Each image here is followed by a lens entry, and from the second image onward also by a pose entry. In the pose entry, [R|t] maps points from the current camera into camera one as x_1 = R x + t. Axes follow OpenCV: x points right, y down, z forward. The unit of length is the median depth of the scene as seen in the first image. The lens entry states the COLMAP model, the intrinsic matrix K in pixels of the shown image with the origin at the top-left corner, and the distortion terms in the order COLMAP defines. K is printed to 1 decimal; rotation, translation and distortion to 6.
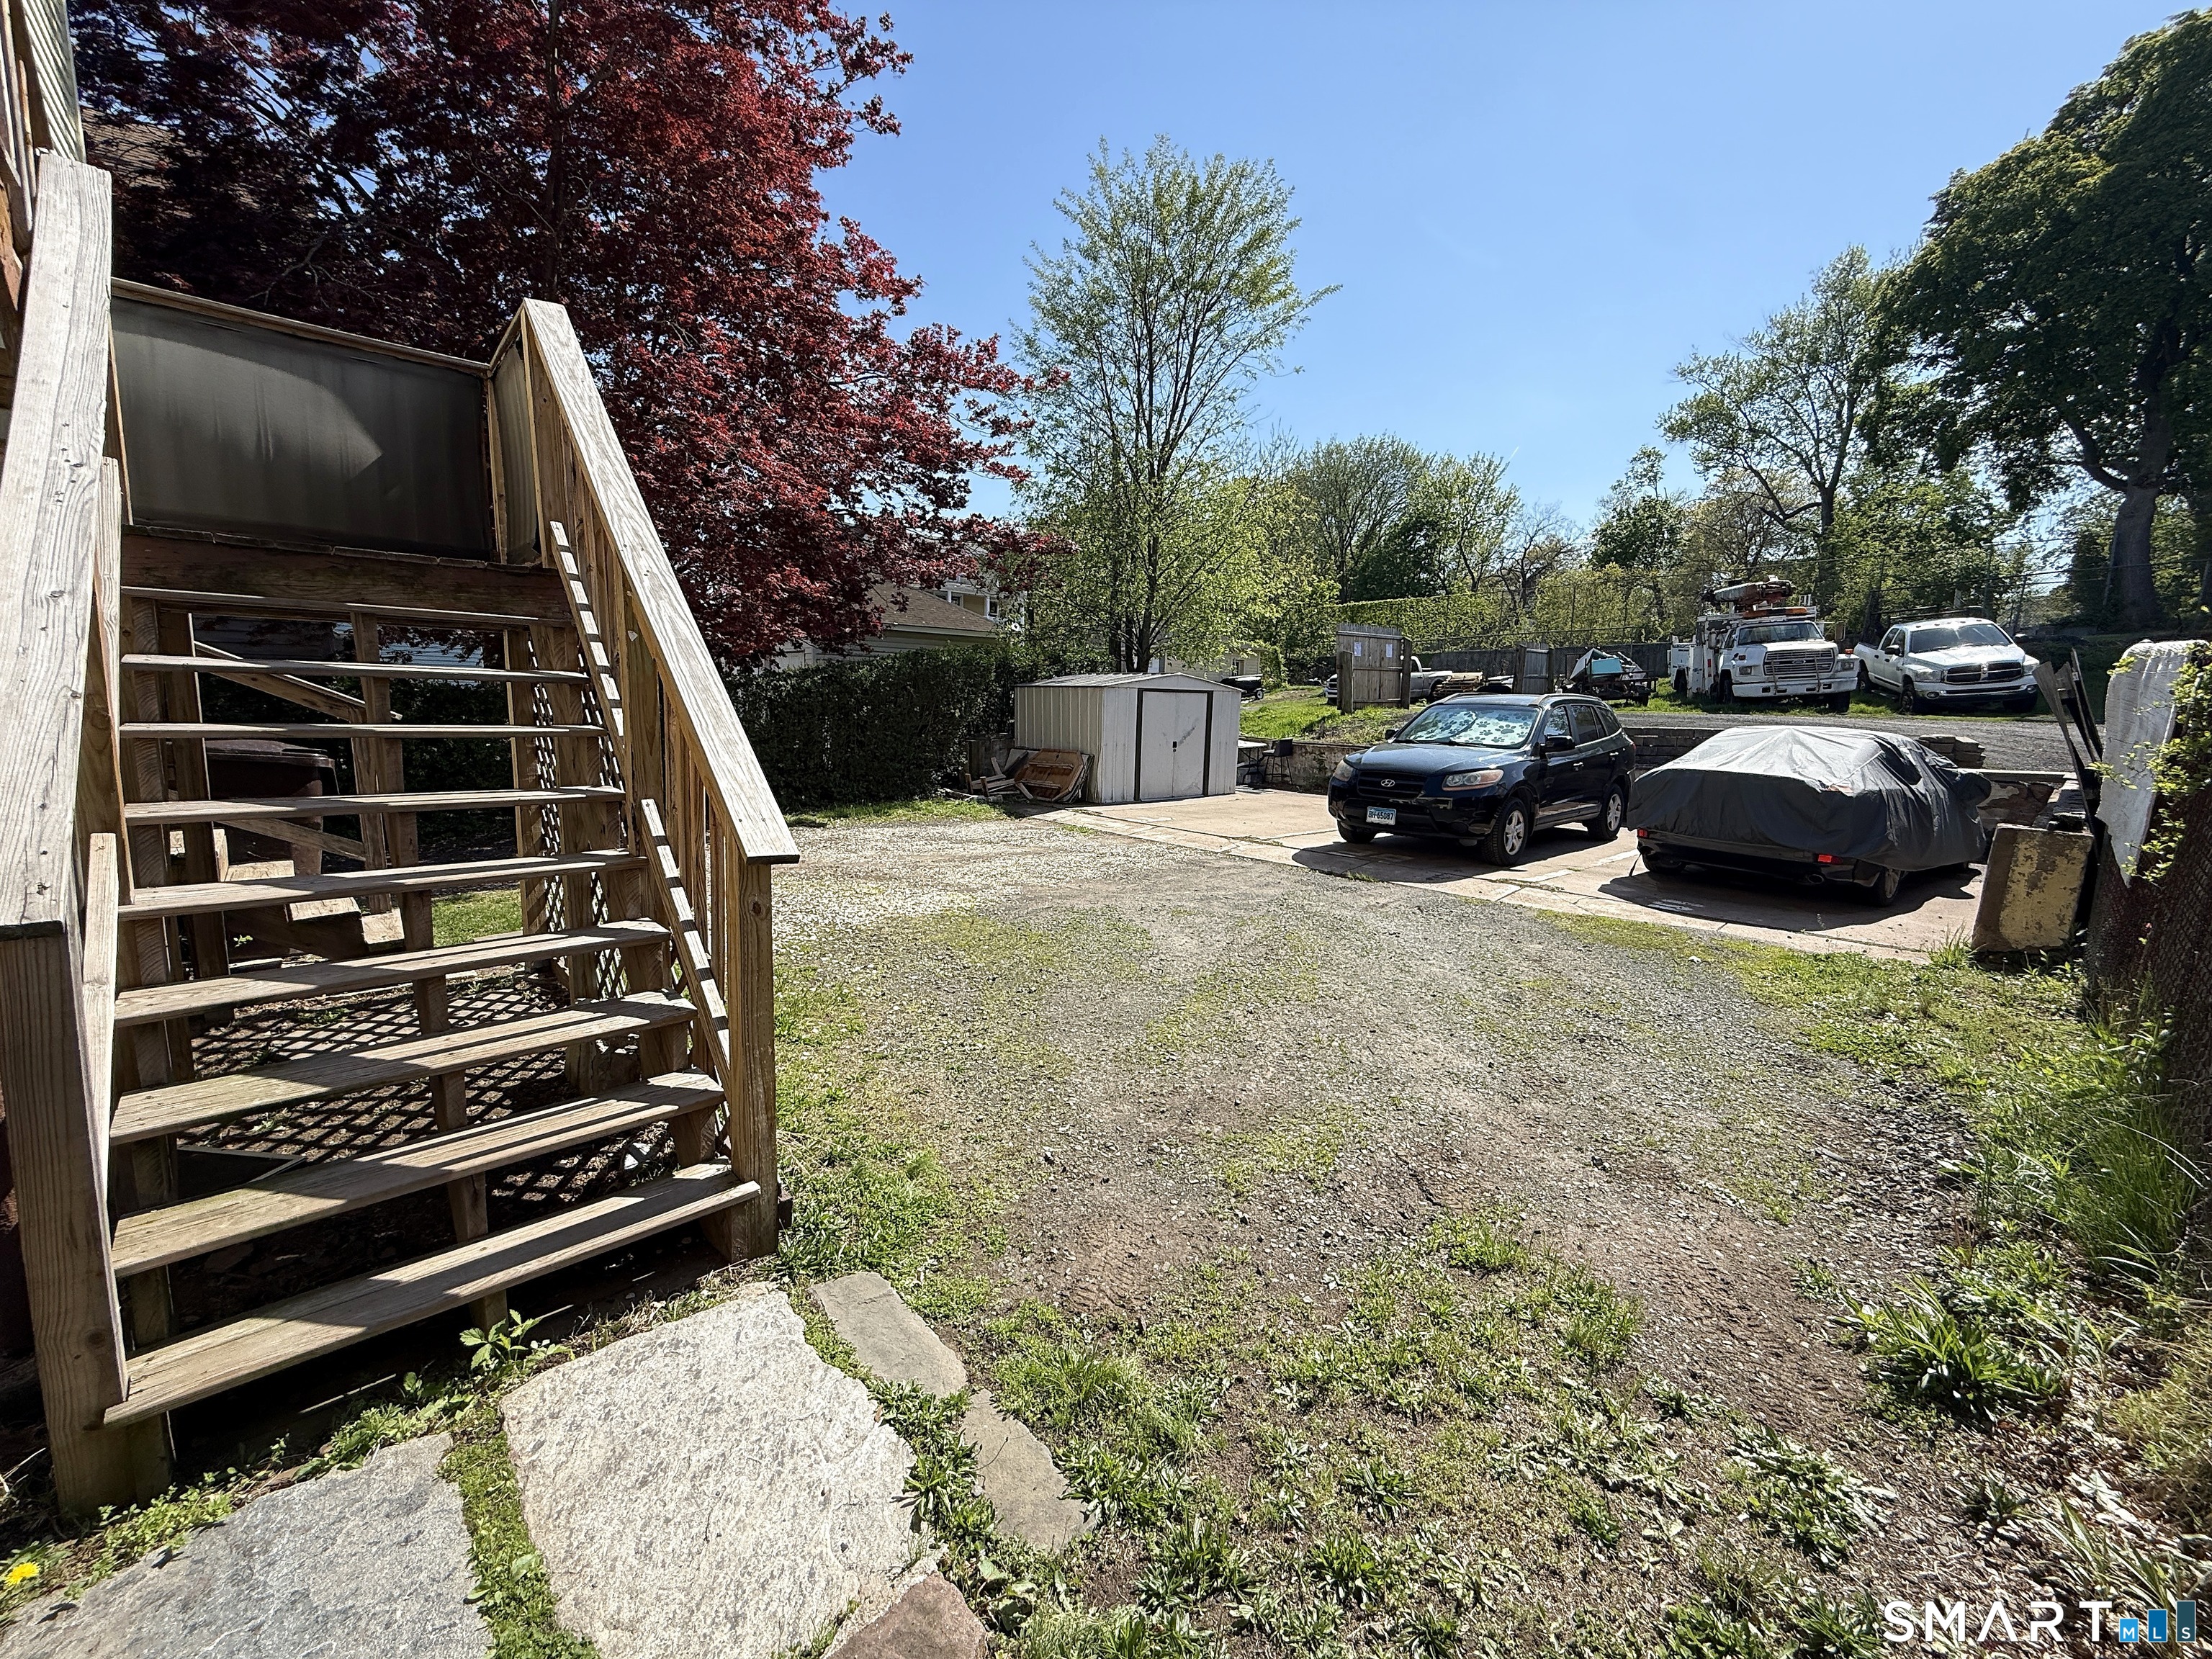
lens RADIAL K [[880.7, 0, 1100.3], [0, 880.7, 827.0], [0, 0, 1]] dist [0.000644, -0.000101]
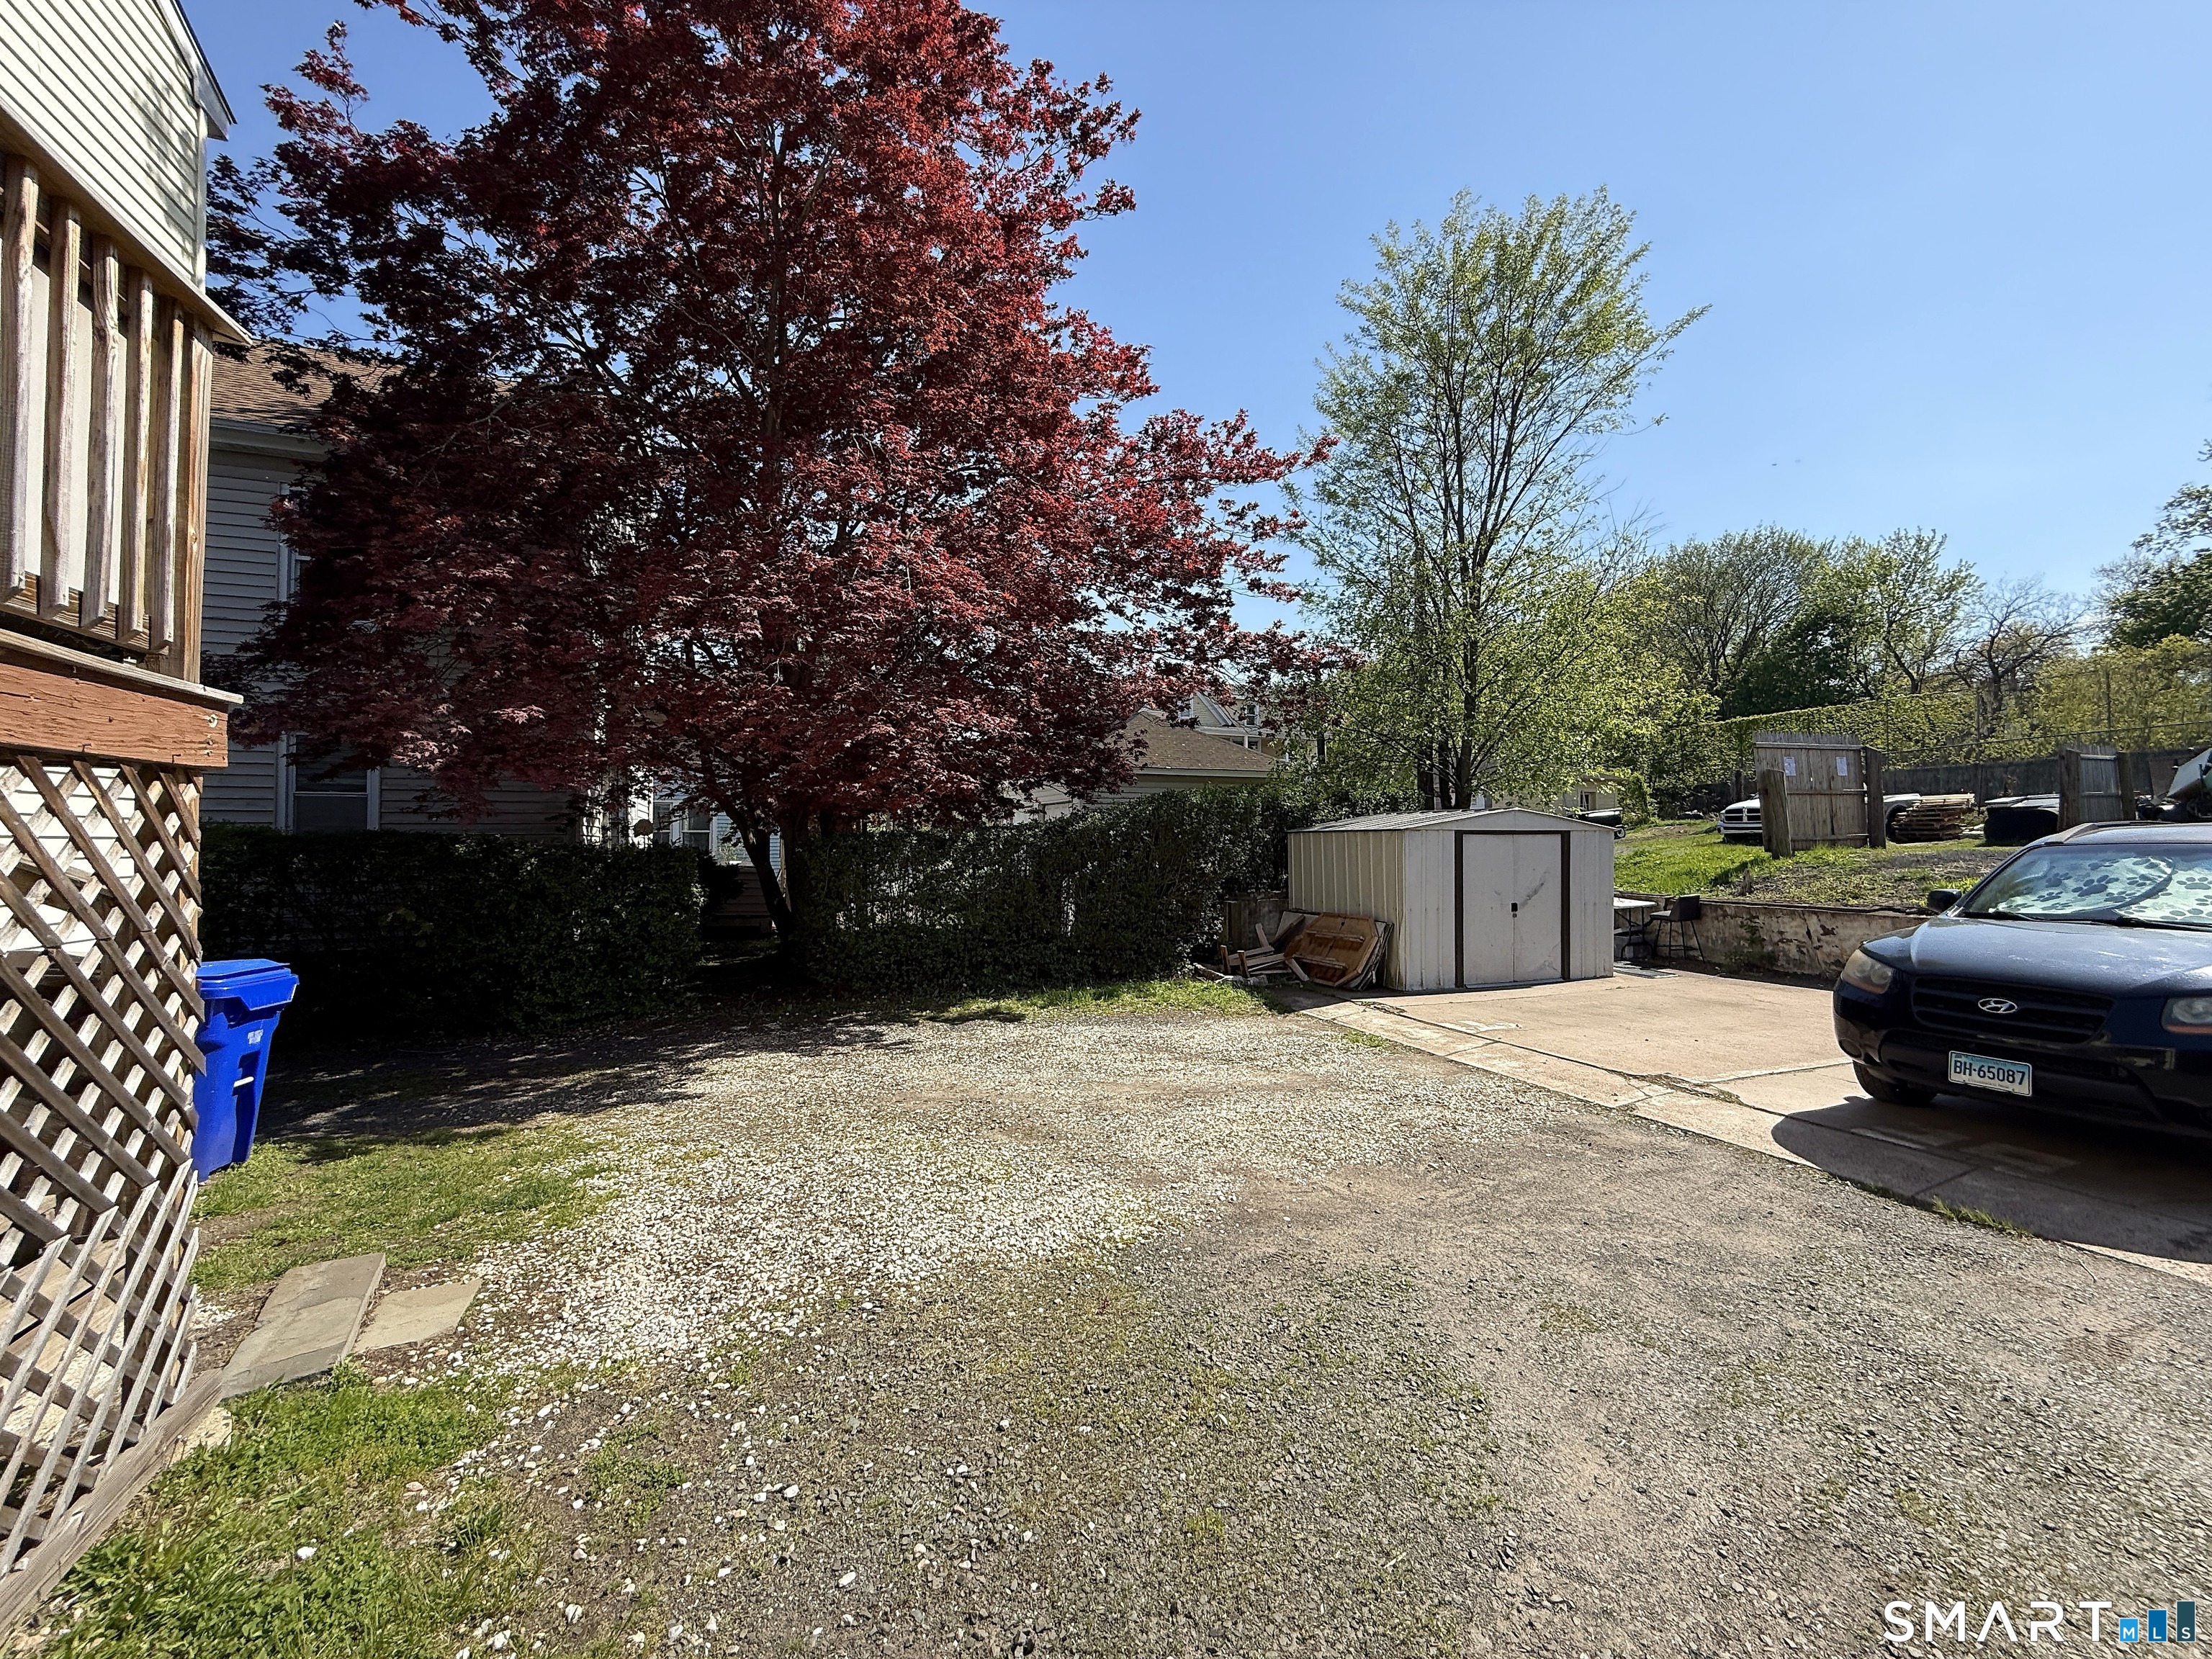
lens RADIAL K [[880.7, 0, 1100.3], [0, 880.7, 827.0], [0, 0, 1]] dist [0.000644, -0.000101]
pose [[0.940145, -0.030470, -0.339410, 0.011845], [-0.025578, 0.986875, -0.159445, -0.030789], [0.339814, 0.158583, 0.927026, 0.188221]]
